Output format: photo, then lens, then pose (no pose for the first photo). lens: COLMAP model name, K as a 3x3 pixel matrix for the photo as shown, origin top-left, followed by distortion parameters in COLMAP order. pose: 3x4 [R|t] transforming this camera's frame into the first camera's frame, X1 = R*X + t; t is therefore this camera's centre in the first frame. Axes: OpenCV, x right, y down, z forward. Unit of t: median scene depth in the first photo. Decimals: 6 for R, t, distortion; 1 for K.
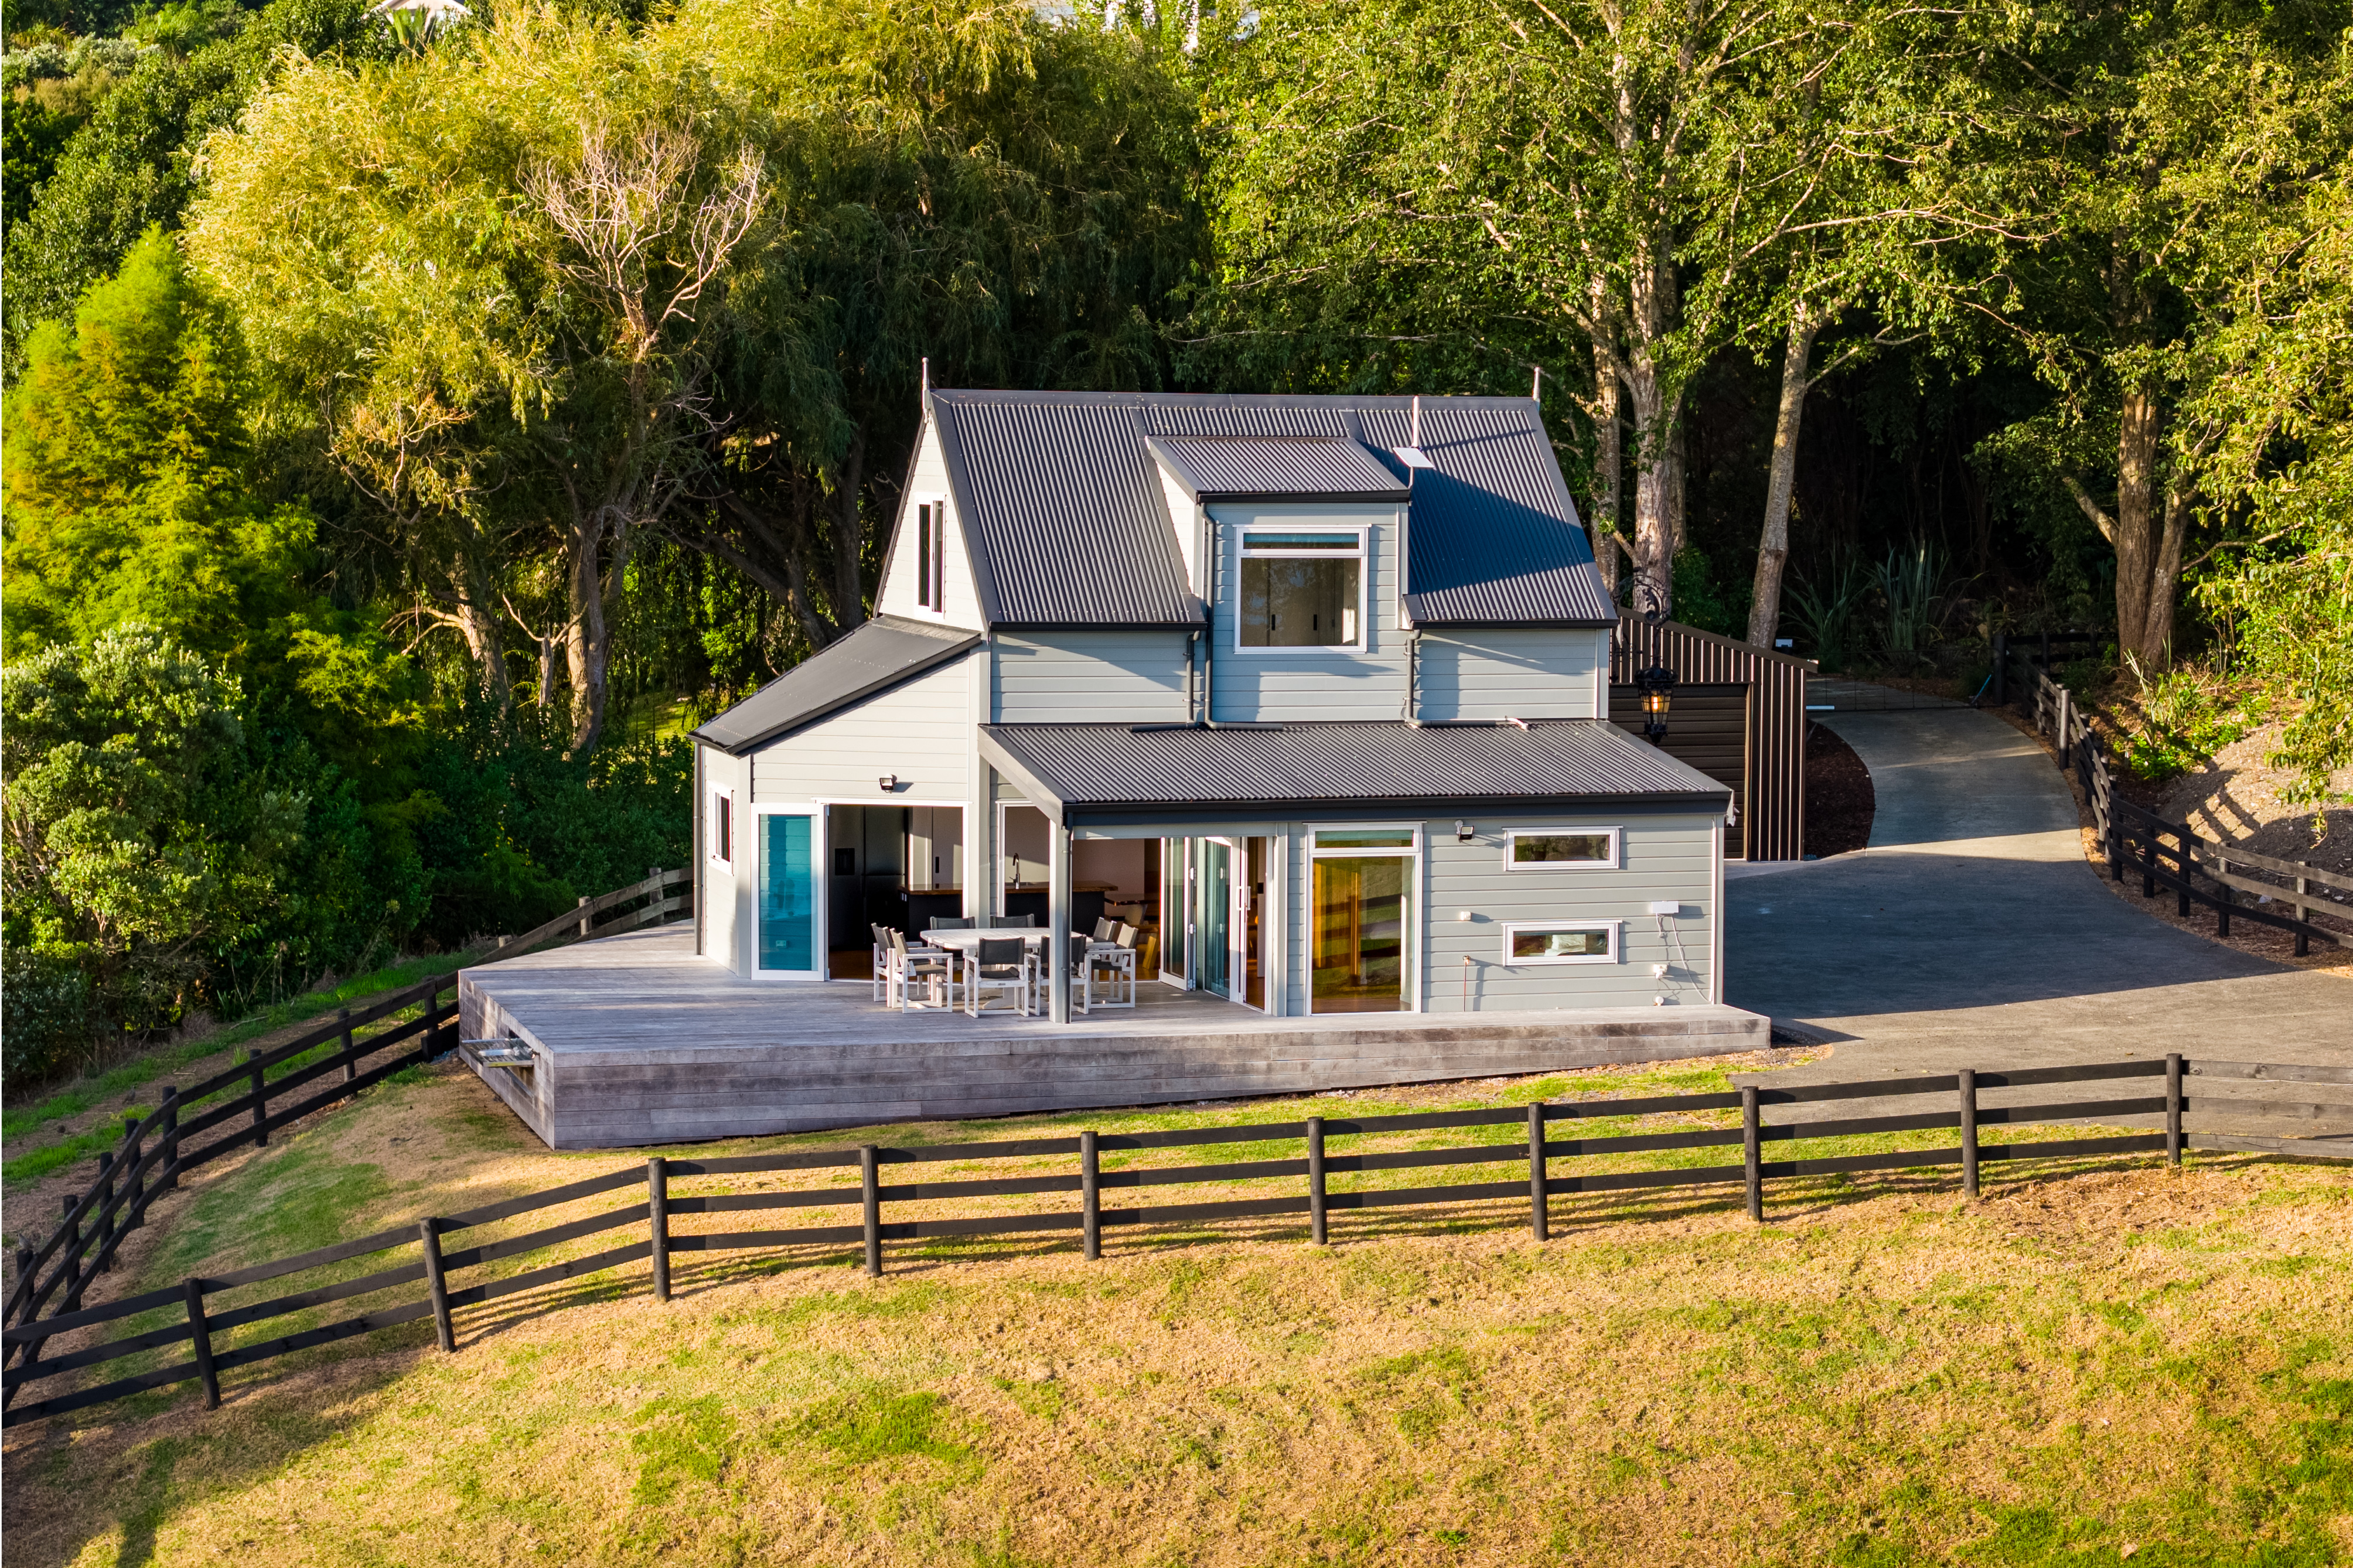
lens RADIAL K [[4721.1, 0, 1175.7], [0, 4721.1, 685.6], [0, 0, 1]] dist [-0.322655, 2.306026]
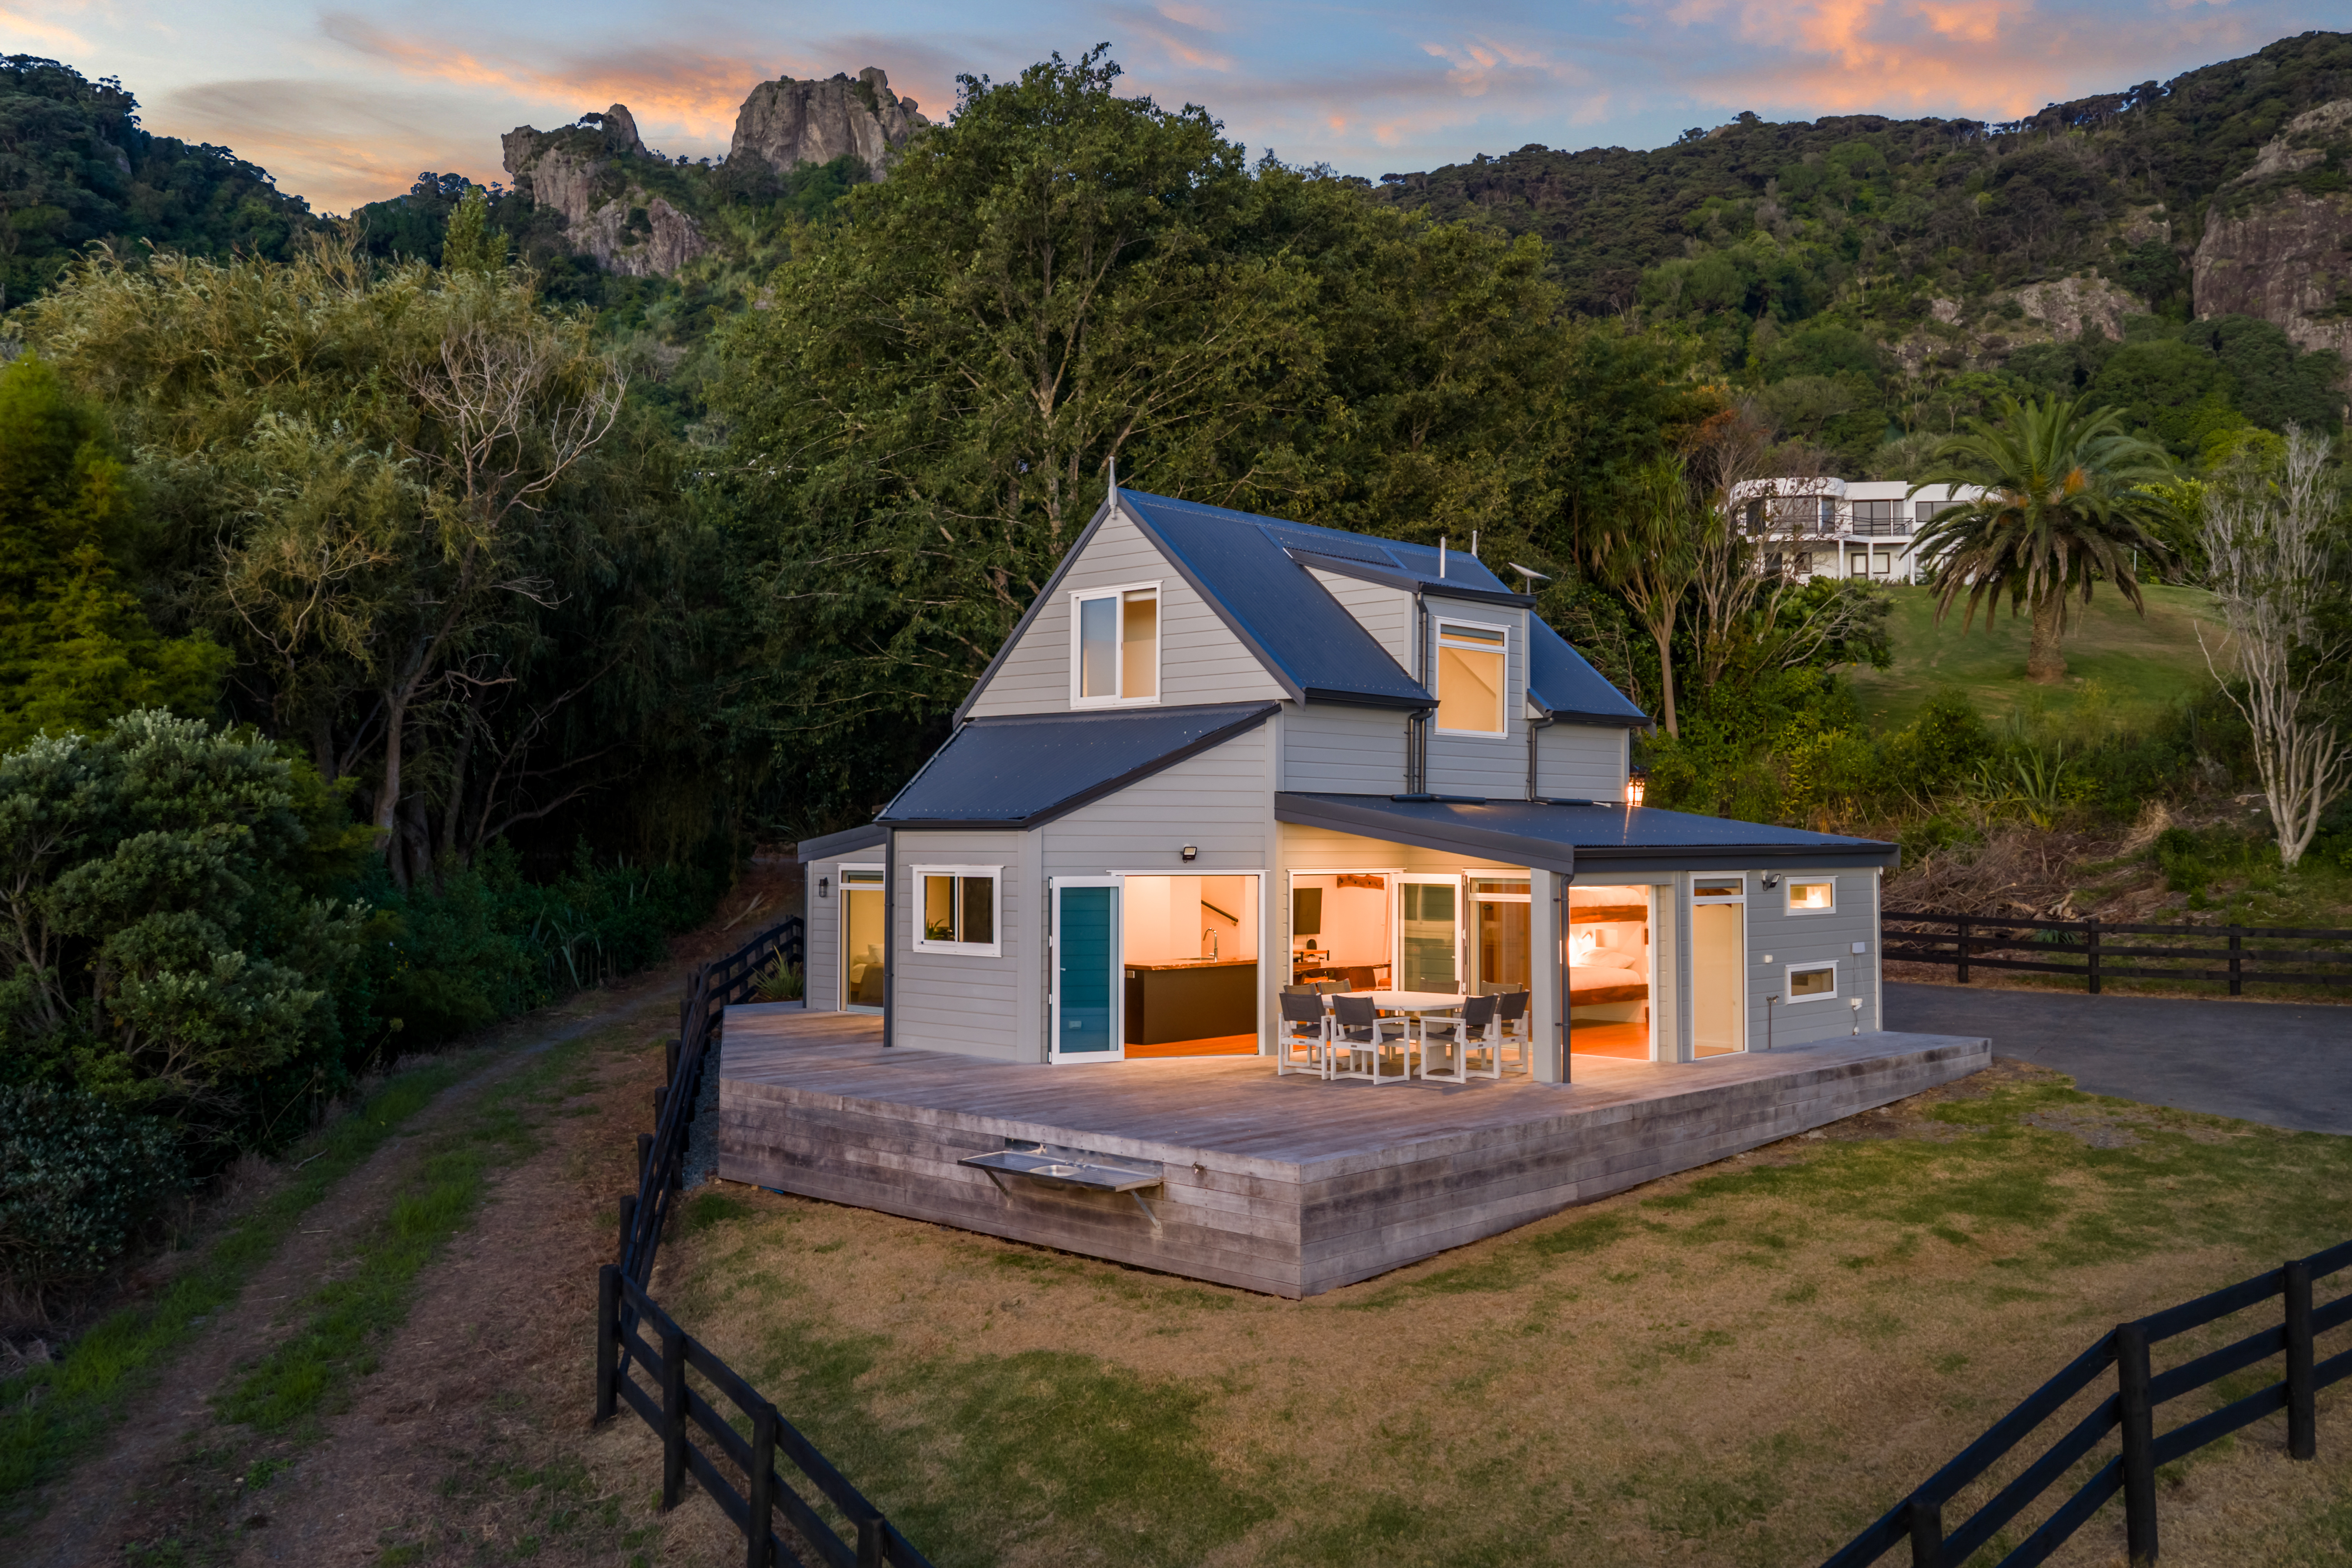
lens RADIAL K [[1941.0, 0, 1177.0], [0, 1941.0, 841.4], [0, 0, 1]] dist [-0.004246, -0.003052]
pose [[0.861724, -0.004756, 0.507355, -0.268392], [0.027631, 0.998912, -0.037566, 0.033441], [-0.506624, 0.046391, 0.860918, 0.654948]]
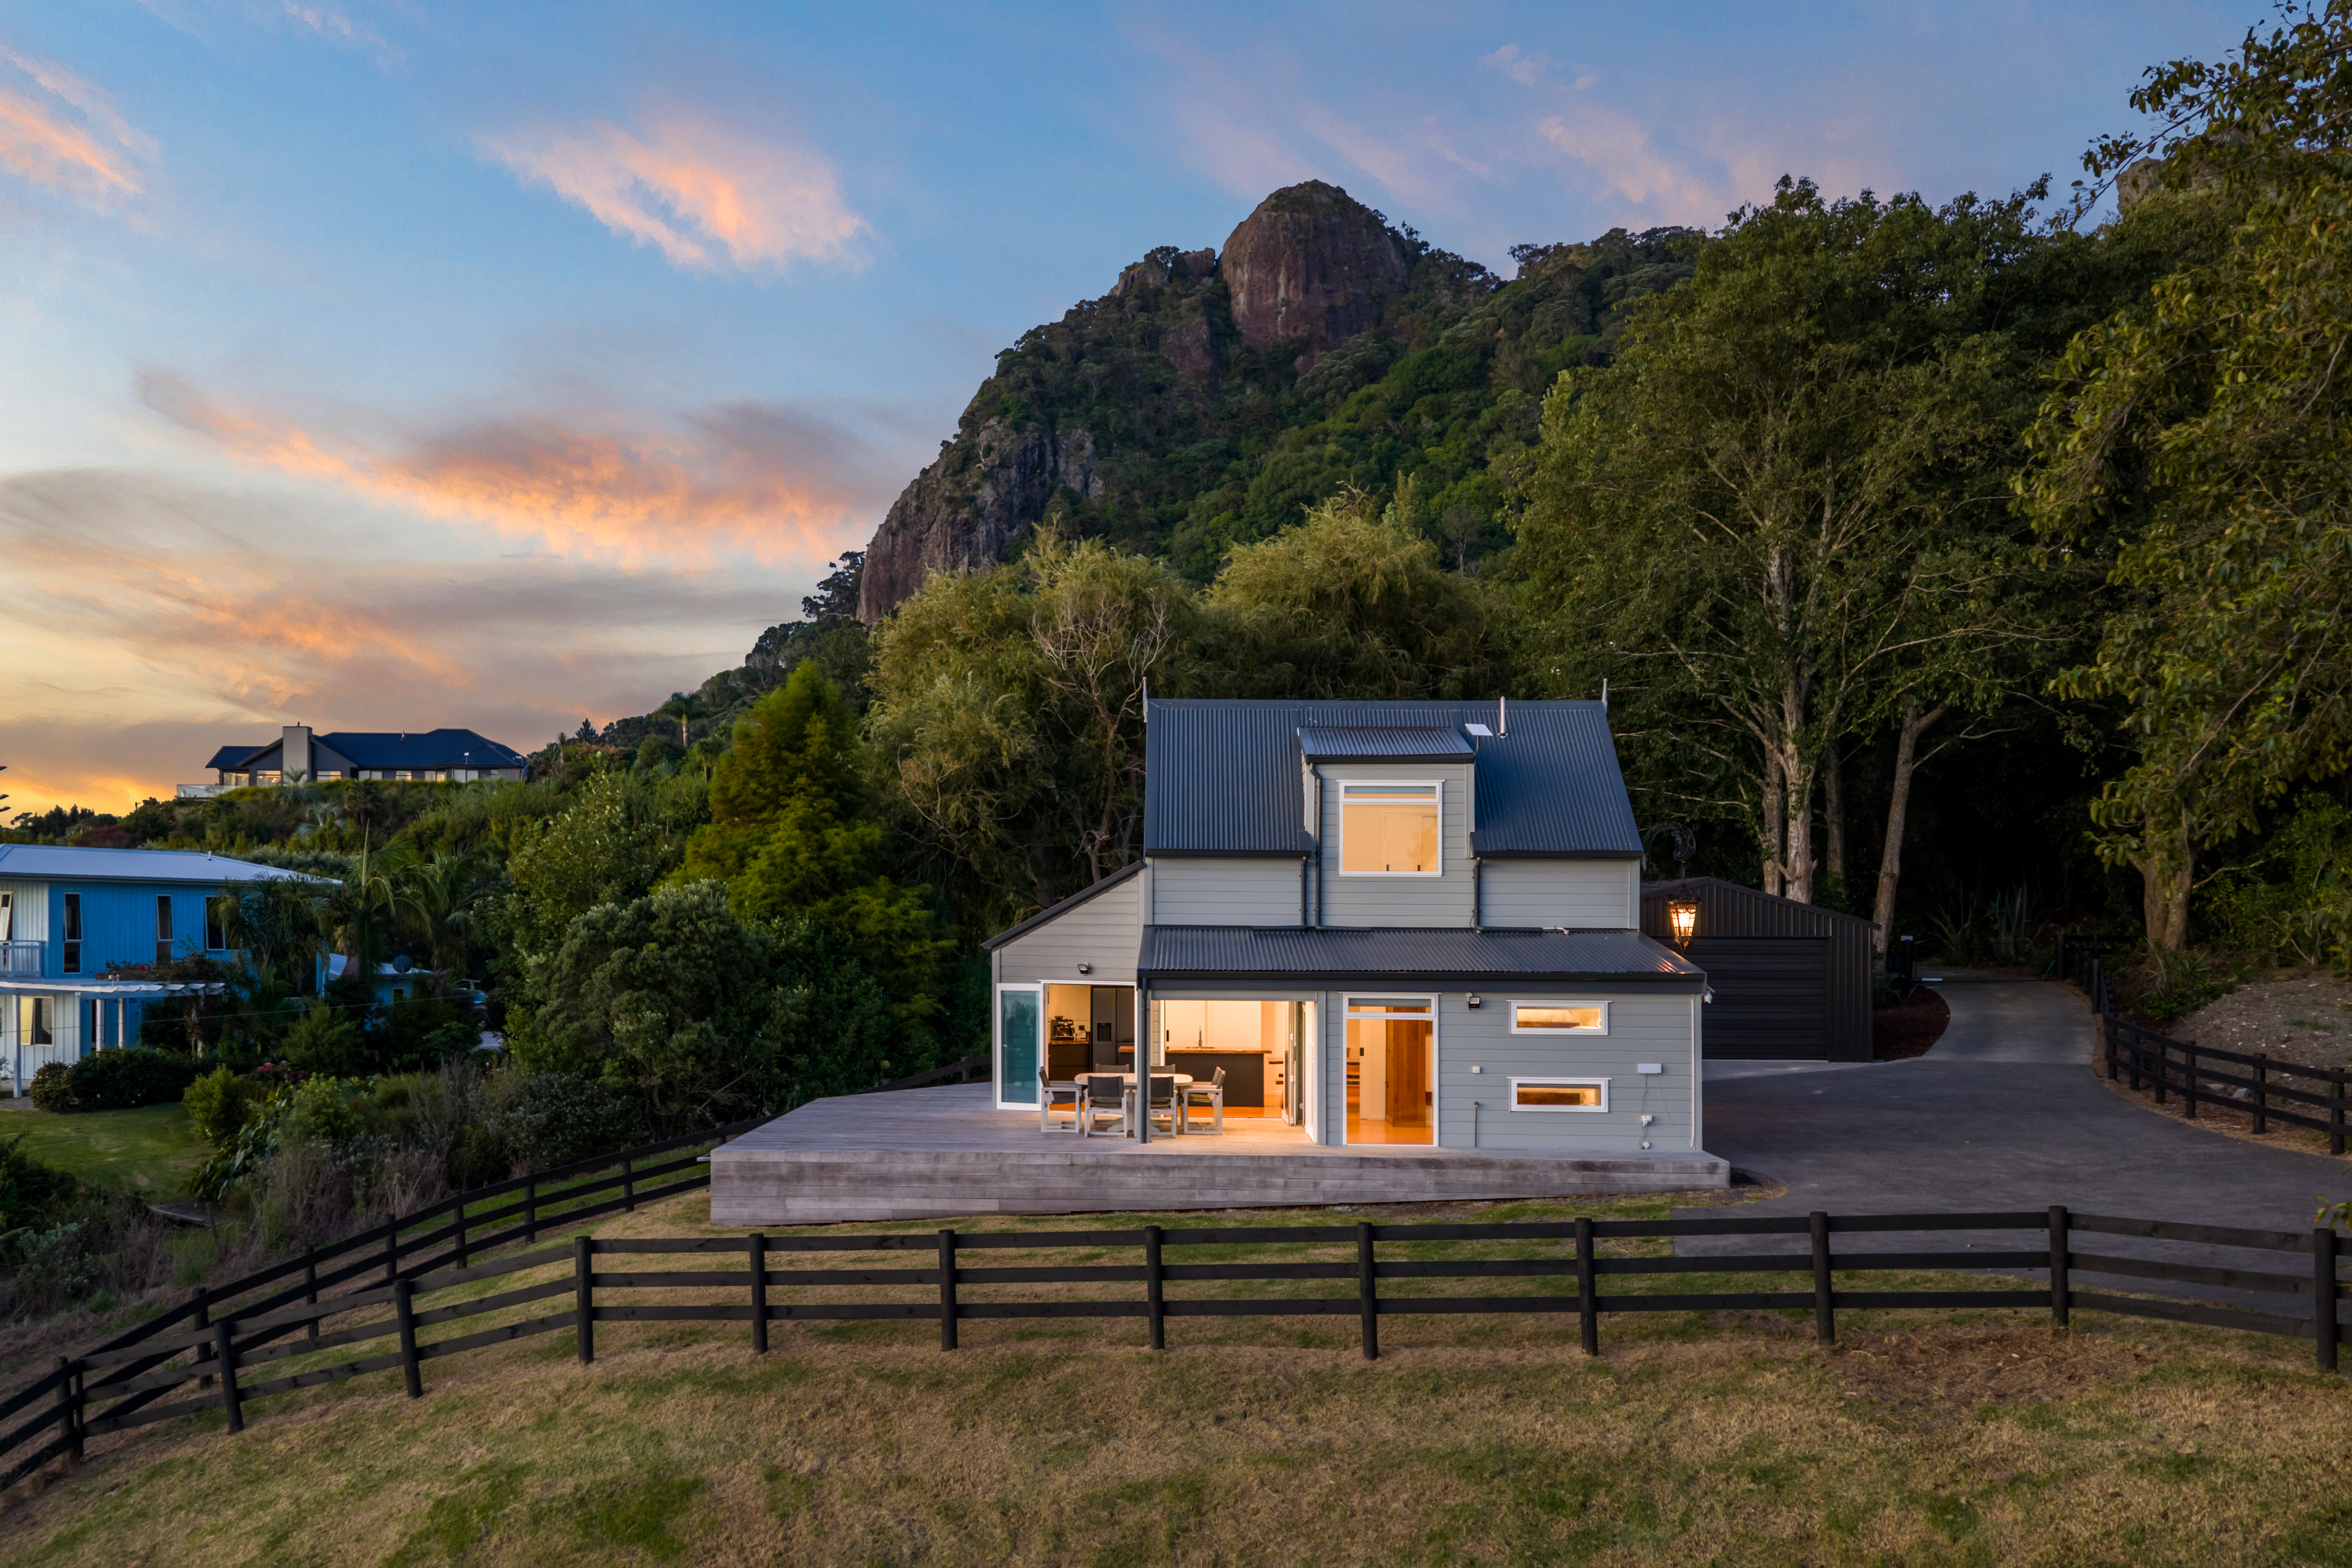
lens RADIAL K [[1989.6, 0, 1086.5], [0, 1989.6, 906.6], [0, 0, 1]] dist [0.002051, 0.009670]
pose [[0.949415, -0.002884, -0.314010, 0.123811], [-0.015679, 0.998275, -0.056574, 0.035535], [0.313632, 0.058635, 0.947732, 0.444923]]
